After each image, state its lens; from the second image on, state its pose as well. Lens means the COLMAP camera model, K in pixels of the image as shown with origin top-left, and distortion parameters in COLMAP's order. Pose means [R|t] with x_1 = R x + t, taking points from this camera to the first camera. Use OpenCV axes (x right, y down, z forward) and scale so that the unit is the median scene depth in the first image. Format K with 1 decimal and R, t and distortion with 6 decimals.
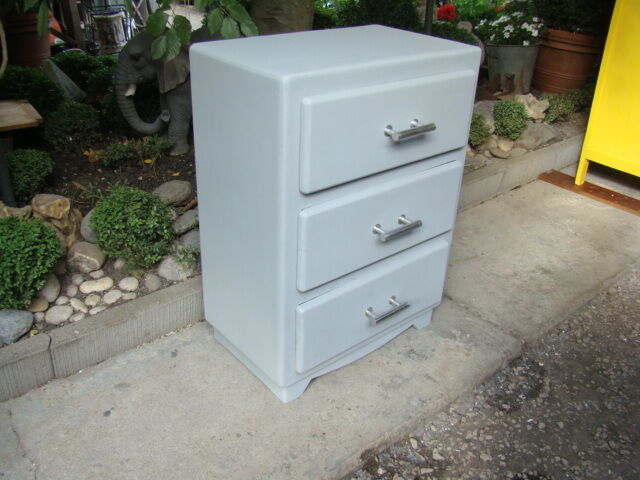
lens RADIAL K [[612.2, 0, 328.4], [0, 612.2, 243.0], [0, 0, 1]] dist [-0.182483, 0.136310]
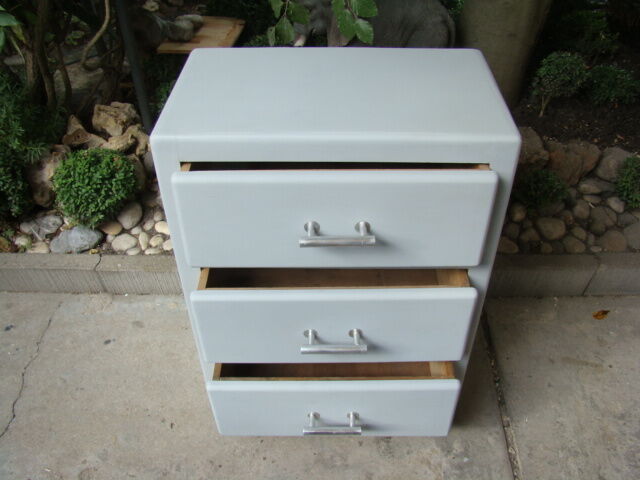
lens RADIAL K [[612.2, 0, 328.4], [0, 612.2, 243.0], [0, 0, 1]] dist [-0.182483, 0.136310]
pose [[0.738918, 0.403399, -0.539694, 0.455050], [-0.290258, 0.913418, 0.285339, -0.317912], [0.608071, -0.054192, 0.792031, 0.309130]]
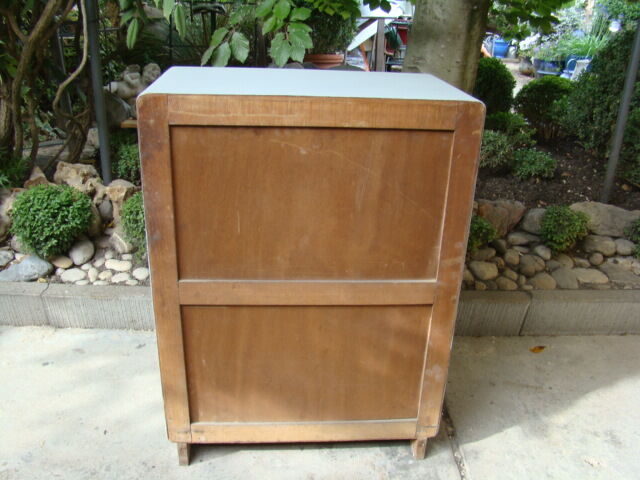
lens RADIAL K [[612.2, 0, 328.4], [0, 612.2, 243.0], [0, 0, 1]] dist [-0.182483, 0.136310]
pose [[0.782796, 0.249386, -0.570120, 0.577918], [-0.314484, 0.949117, -0.016628, -0.077356], [0.536964, 0.192310, 0.821393, 0.285356]]
